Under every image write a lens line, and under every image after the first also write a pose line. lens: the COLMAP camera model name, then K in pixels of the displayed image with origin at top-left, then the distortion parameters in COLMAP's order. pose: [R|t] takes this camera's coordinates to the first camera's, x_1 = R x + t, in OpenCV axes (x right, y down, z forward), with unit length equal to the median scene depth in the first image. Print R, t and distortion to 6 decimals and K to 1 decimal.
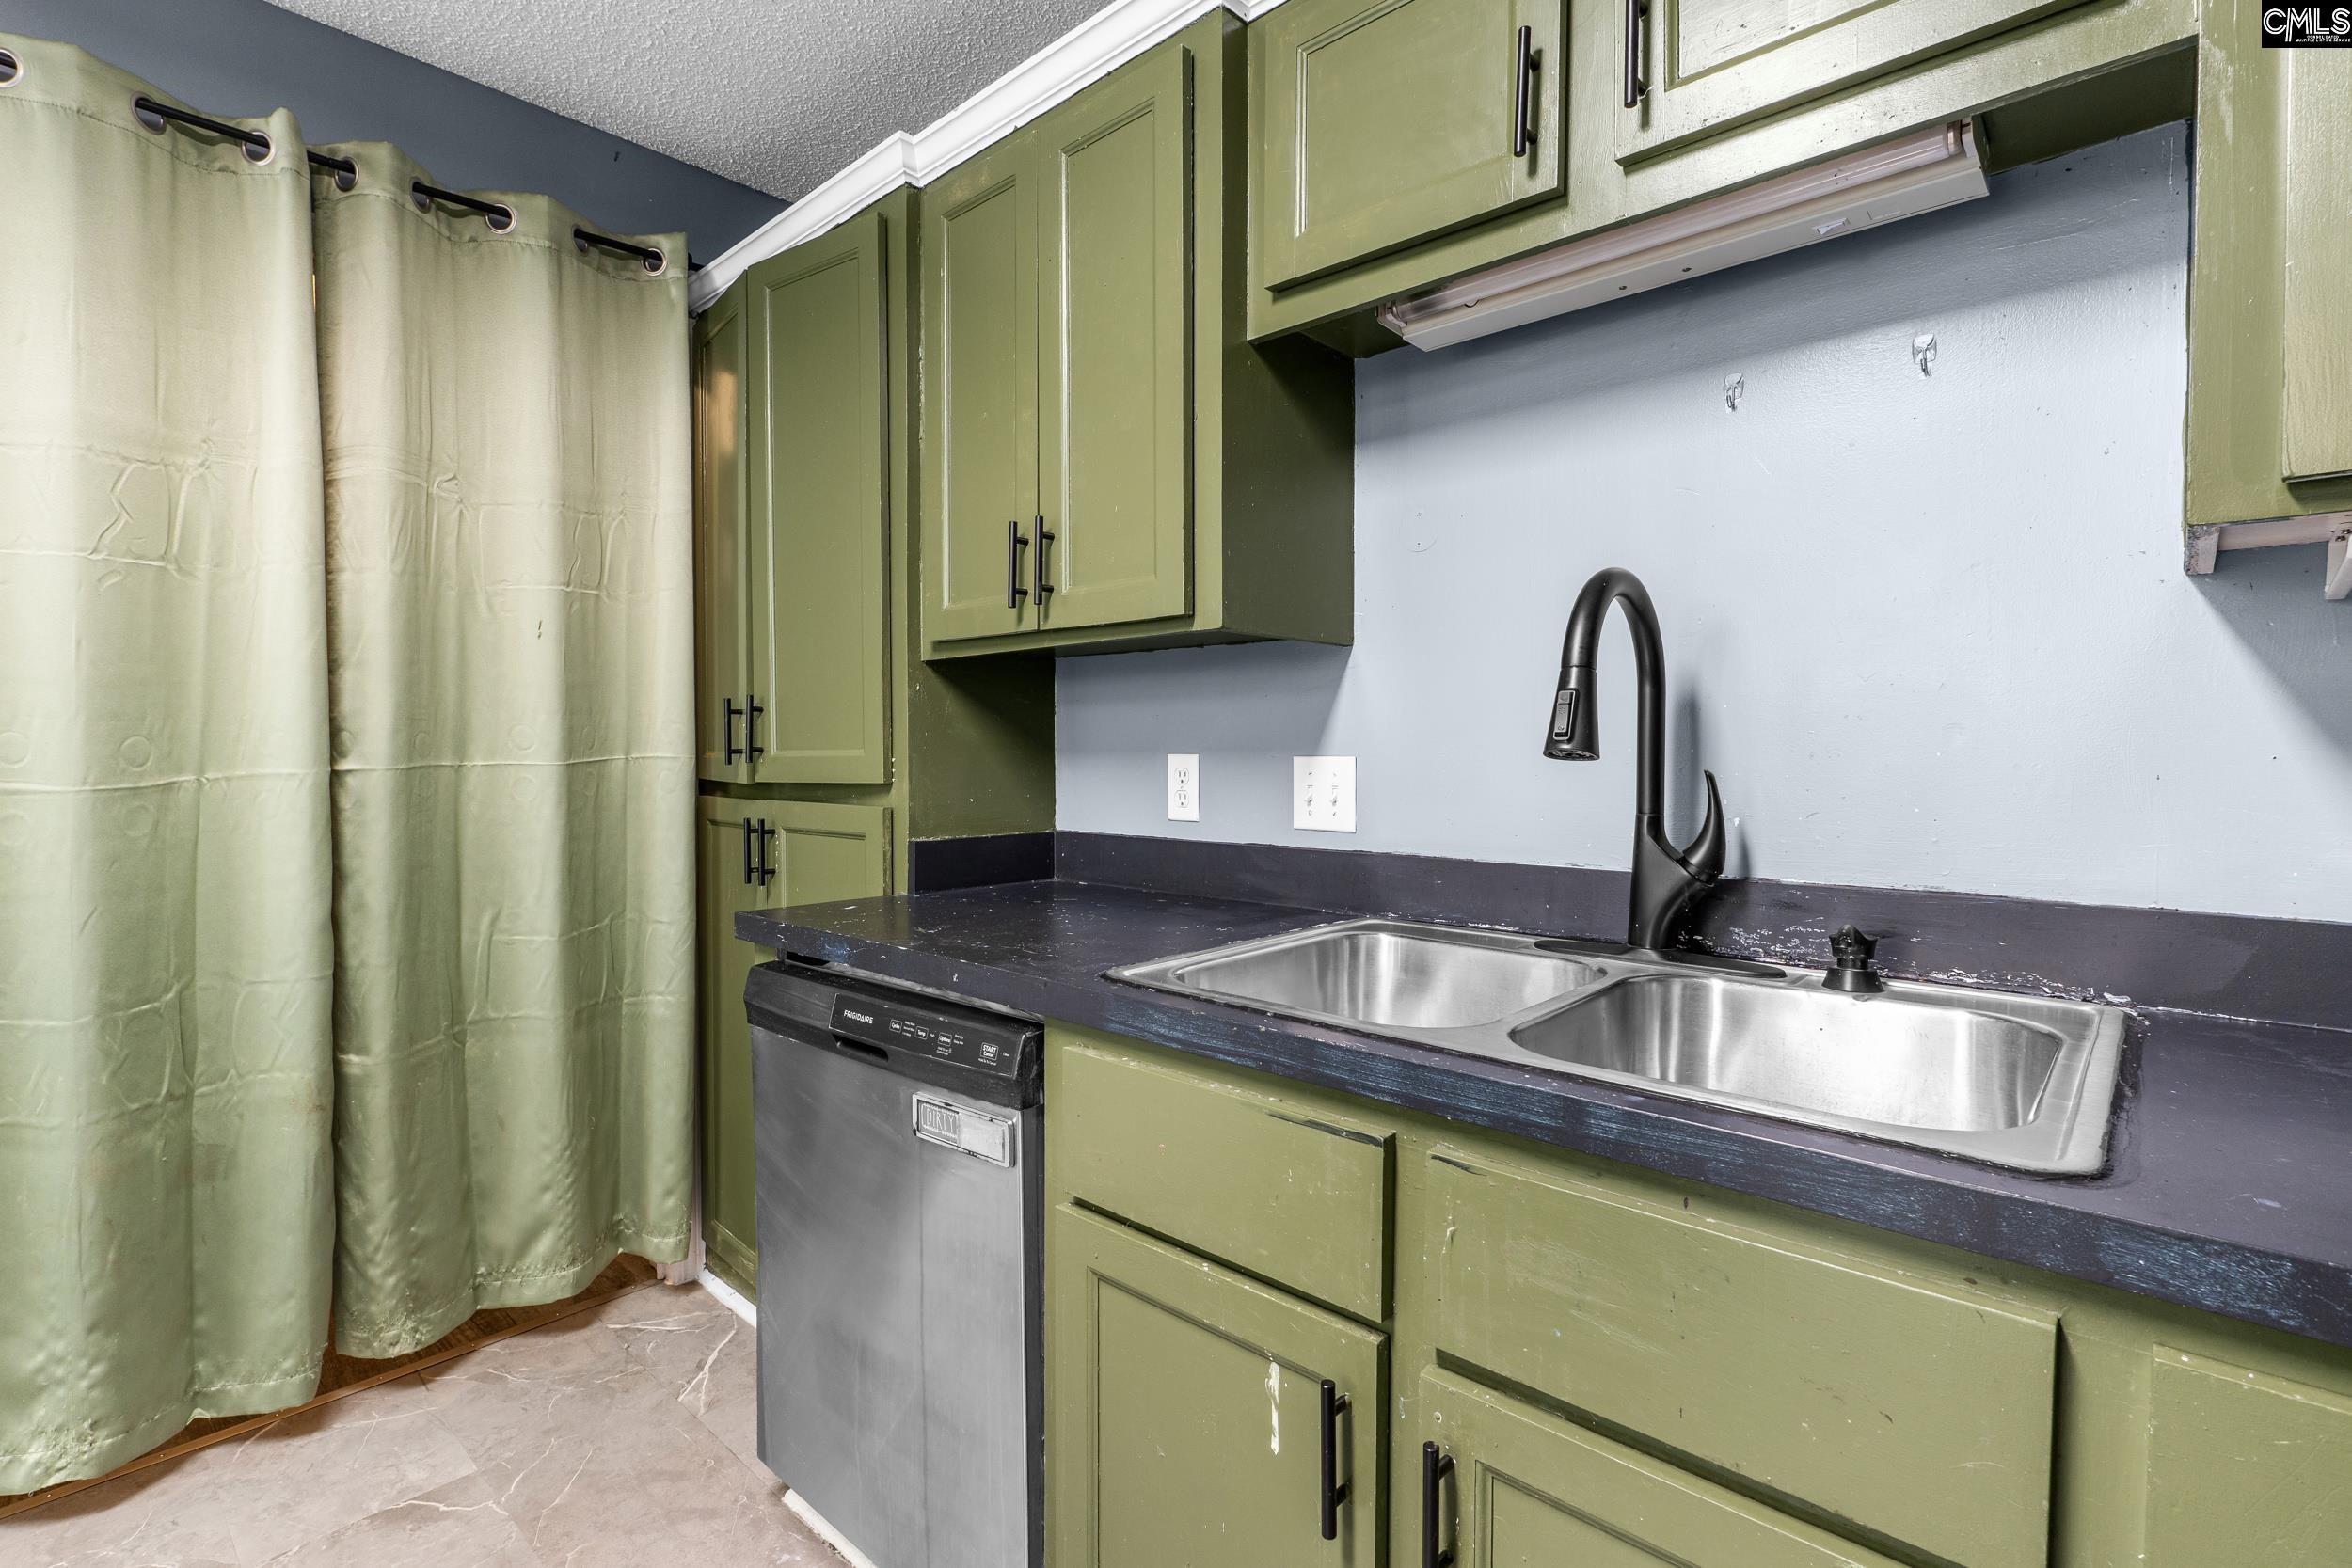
lens RADIAL K [[1078.3, 0, 1173.0], [0, 1078.3, 778.0], [0, 0, 1]] dist [-0.008803, 0.000977]
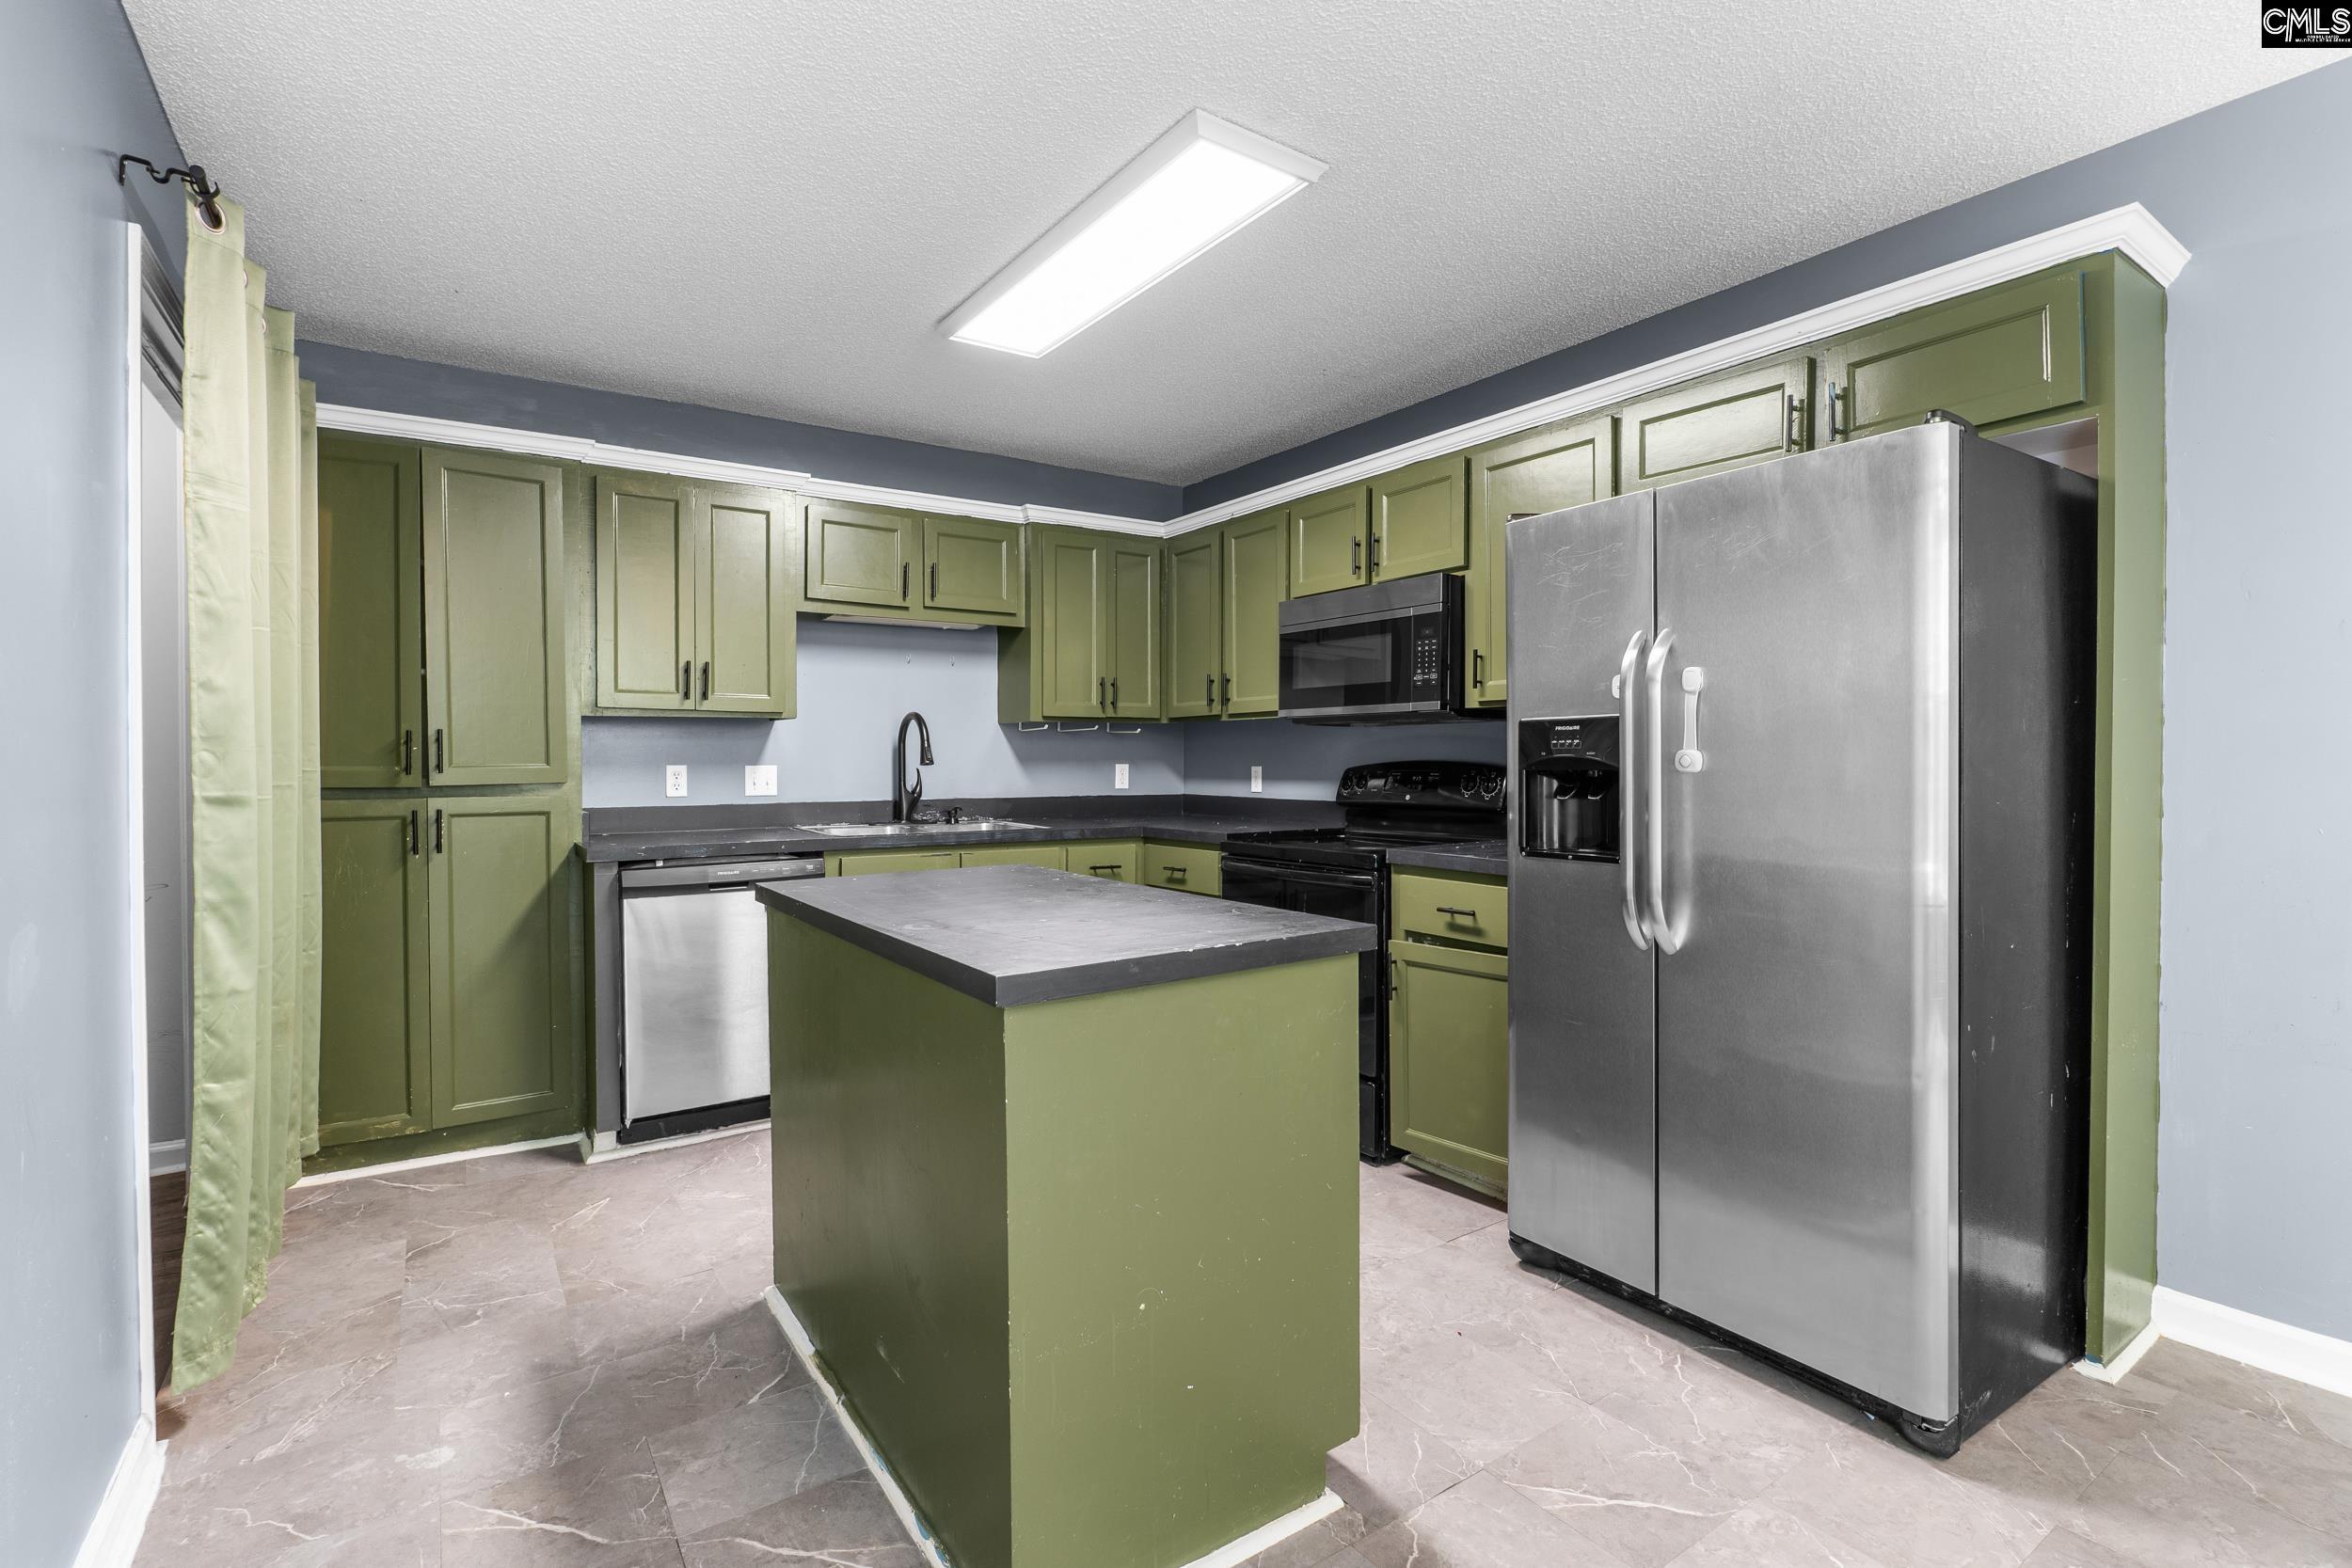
lens RADIAL K [[1078.3, 0, 1161.8], [0, 1078.3, 774.1], [0, 0, 1]] dist [-0.008803, 0.000977]
pose [[0.228475, -0.013227, 0.973460, -1.981622], [0.027704, 0.999591, 0.007080, 0.007415], [-0.973156, 0.025352, 0.228748, -0.427610]]
